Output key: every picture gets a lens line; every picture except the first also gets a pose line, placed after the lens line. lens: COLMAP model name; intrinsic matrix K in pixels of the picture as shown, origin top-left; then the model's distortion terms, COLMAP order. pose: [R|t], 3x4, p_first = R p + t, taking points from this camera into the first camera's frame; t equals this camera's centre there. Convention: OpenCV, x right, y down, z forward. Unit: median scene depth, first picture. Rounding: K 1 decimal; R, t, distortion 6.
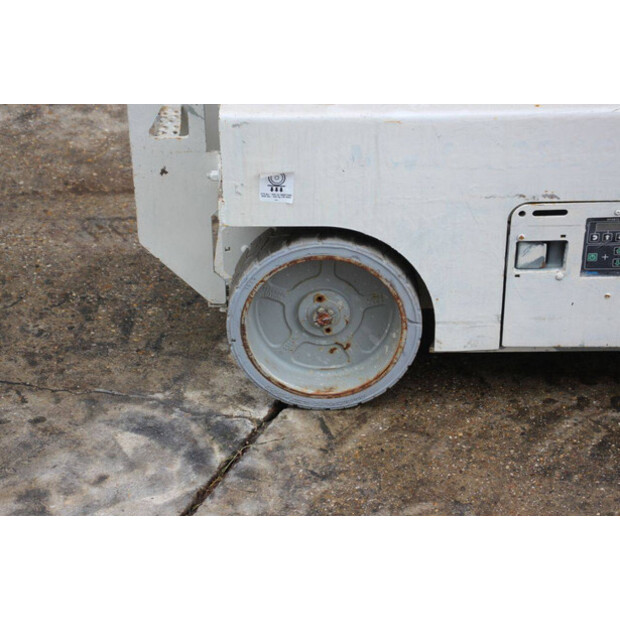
lens RADIAL K [[1482.0, 0, 315.3], [0, 1482.0, 306.8], [0, 0, 1]] dist [0.401593, 0.000000]
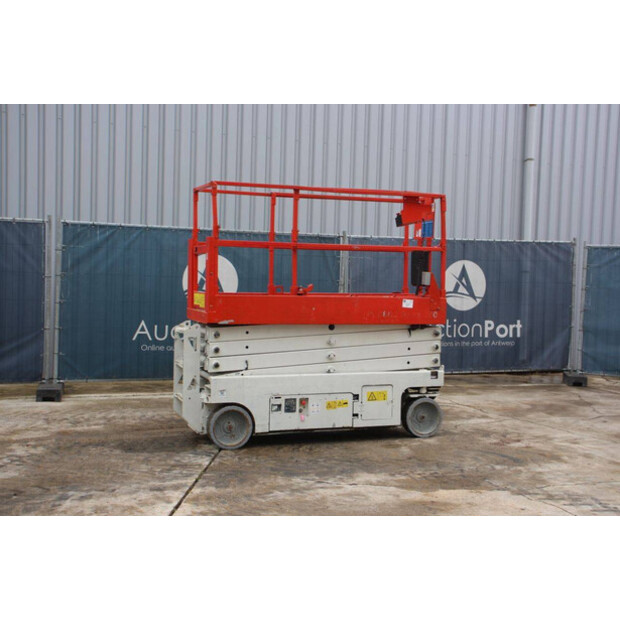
lens RADIAL K [[863.7, 0, 310.8], [0, 863.7, 309.0], [0, 0, 1]] dist [0.035875, 0.000000]
pose [[0.929531, 0.010433, 0.368597, -0.732454], [0.155253, 0.895610, -0.416868, 0.813592], [-0.334468, 0.444718, 0.830878, -1.388687]]
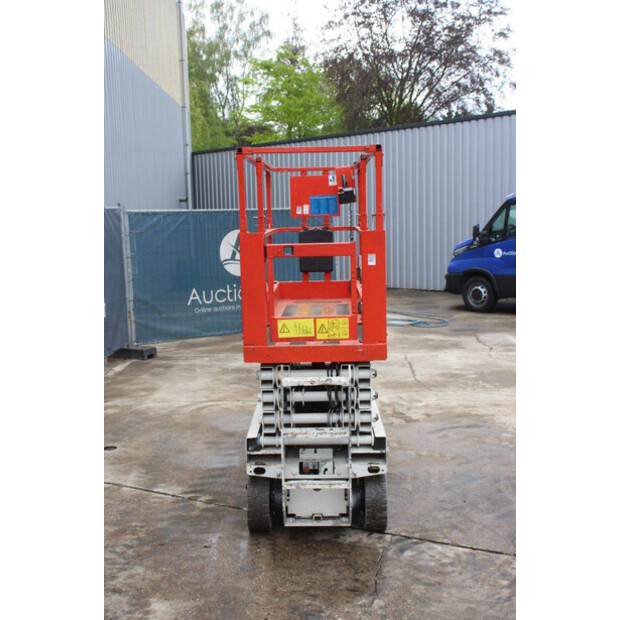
lens RADIAL K [[792.8, 0, 309.0], [0, 792.8, 321.7], [0, 0, 1]] dist [0.039851, 0.000000]
pose [[-0.003798, -0.132573, 0.991166, -1.626708], [0.509954, 0.852350, 0.115960, -0.584630], [-0.860193, 0.505890, 0.064369, 0.846179]]
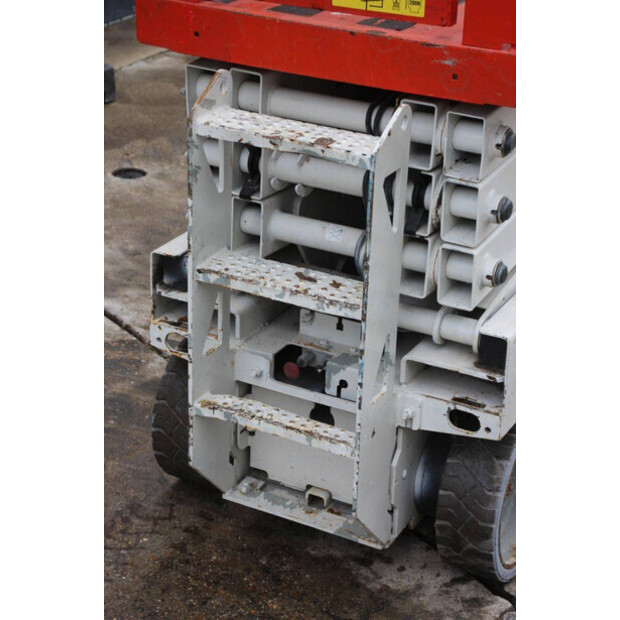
lens RADIAL K [[1482.0, 0, 311.2], [0, 1482.0, 312.3], [0, 0, 1]] dist [0.401593, 0.000000]
pose [[0.456723, -0.348723, 0.818411, -0.927723], [0.410071, 0.898926, 0.154185, -0.342126], [-0.789459, 0.265187, 0.553562, 0.482803]]
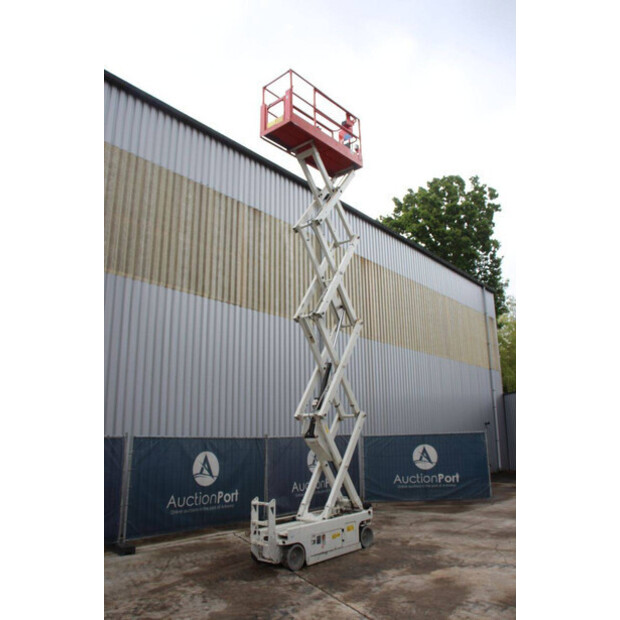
lens RADIAL K [[504.3, 0, 304.6], [0, 504.3, 308.4], [0, 0, 1]] dist [-0.122455, 0.028423]
pose [[0.654818, 0.180358, 0.733951, -2.103093], [0.383302, 0.757704, -0.528170, 0.399615], [-0.651378, 0.627180, 0.427027, -0.953442]]
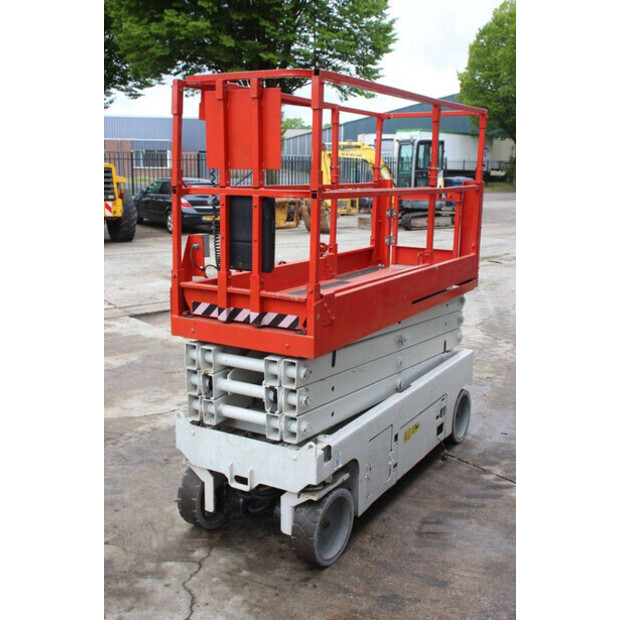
lens RADIAL K [[704.9, 0, 311.5], [0, 704.9, 312.3], [0, 0, 1]] dist [-0.009164, 0.000000]
pose [[-0.493201, 0.171645, -0.852813, 1.629829], [-0.435734, 0.799750, 0.412960, -0.888999], [0.752920, 0.575272, -0.319646, 1.383598]]
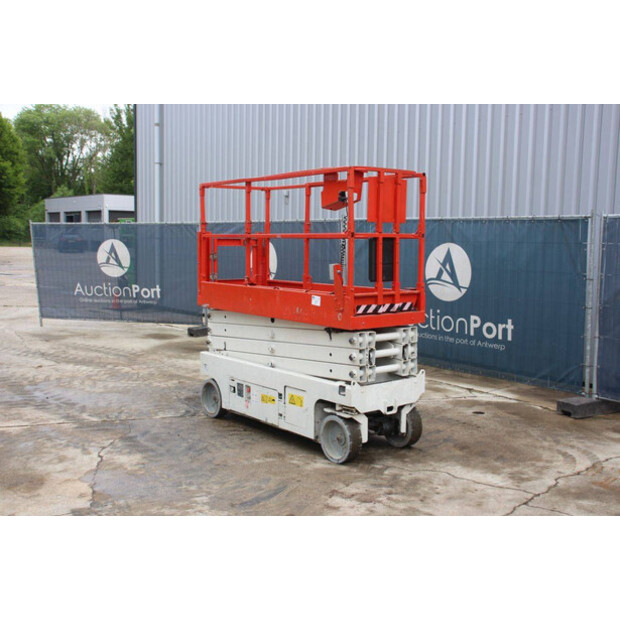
lens RADIAL K [[704.9, 0, 311.5], [0, 704.9, 310.7], [0, 0, 1]] dist [-0.009164, 0.000000]
pose [[0.636038, 0.085720, -0.766882, 2.062582], [-0.388471, 0.894261, -0.222233, 0.148302], [0.666743, 0.439260, 0.602084, -0.354197]]
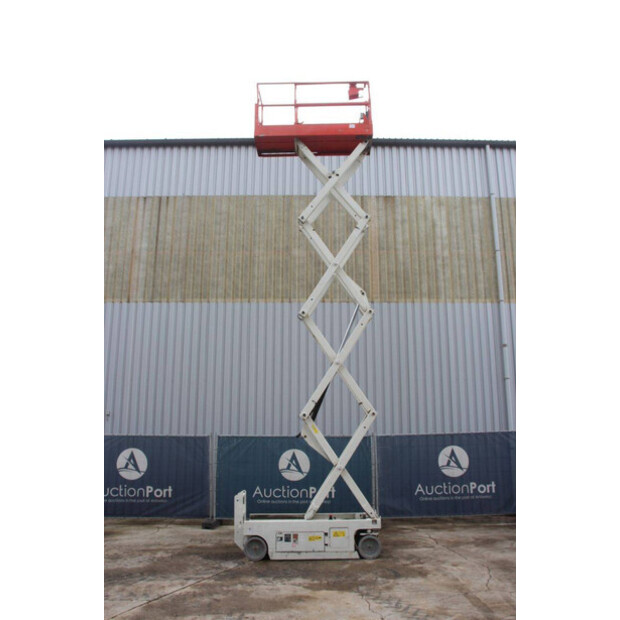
lens RADIAL K [[539.3, 0, 307.8], [0, 539.3, 310.9], [0, 0, 1]] dist [-0.129769, 0.084020]
pose [[0.999945, -0.007607, -0.007225, 0.339107], [0.000746, 0.738436, -0.674323, 1.037890], [0.010465, 0.674280, 0.738402, -2.130298]]
